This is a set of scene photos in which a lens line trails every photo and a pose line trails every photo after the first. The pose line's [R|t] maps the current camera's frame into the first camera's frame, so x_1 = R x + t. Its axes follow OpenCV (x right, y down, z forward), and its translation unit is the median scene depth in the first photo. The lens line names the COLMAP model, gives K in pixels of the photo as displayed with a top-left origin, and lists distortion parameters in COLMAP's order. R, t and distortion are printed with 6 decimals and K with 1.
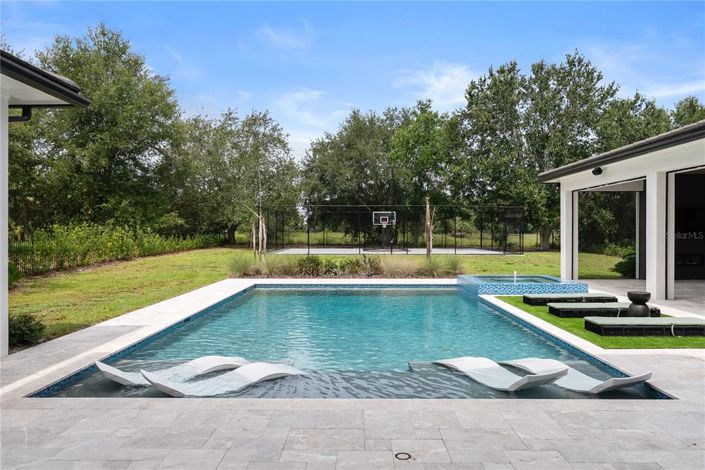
lens RADIAL K [[497.3, 0, 352.8], [0, 497.3, 233.0], [0, 0, 1]] dist [-0.004541, 0.001231]
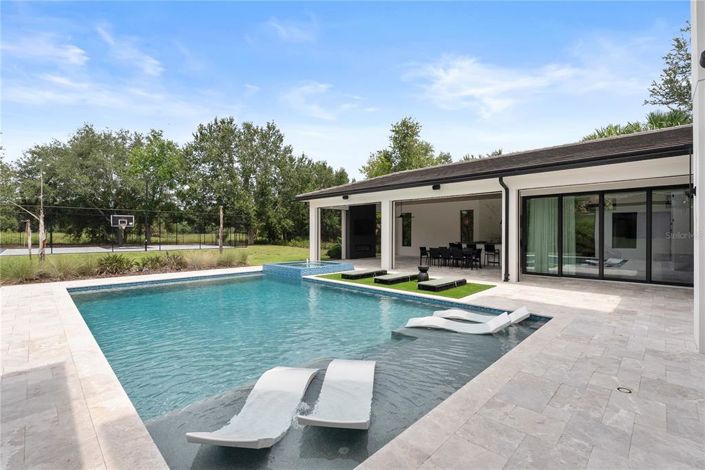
lens RADIAL K [[316.1, 0, 351.6], [0, 316.1, 234.3], [0, 0, 1]] dist [-0.009028, 0.001410]
pose [[0.696478, -0.002497, 0.717574, -0.105448], [0.000111, 0.999994, 0.003372, -0.000331], [-0.717578, -0.002269, 0.696475, 0.090210]]
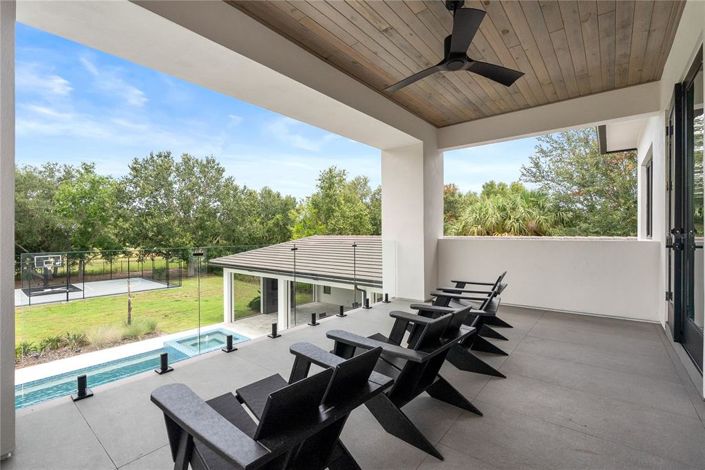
lens RADIAL K [[316.1, 0, 353.0], [0, 316.1, 235.0], [0, 0, 1]] dist [-0.009028, 0.001410]
pose [[0.622800, -0.008626, 0.782334, -0.072826], [0.005183, 0.999963, 0.006899, -0.102035], [-0.782364, -0.000242, 0.622821, -0.013127]]
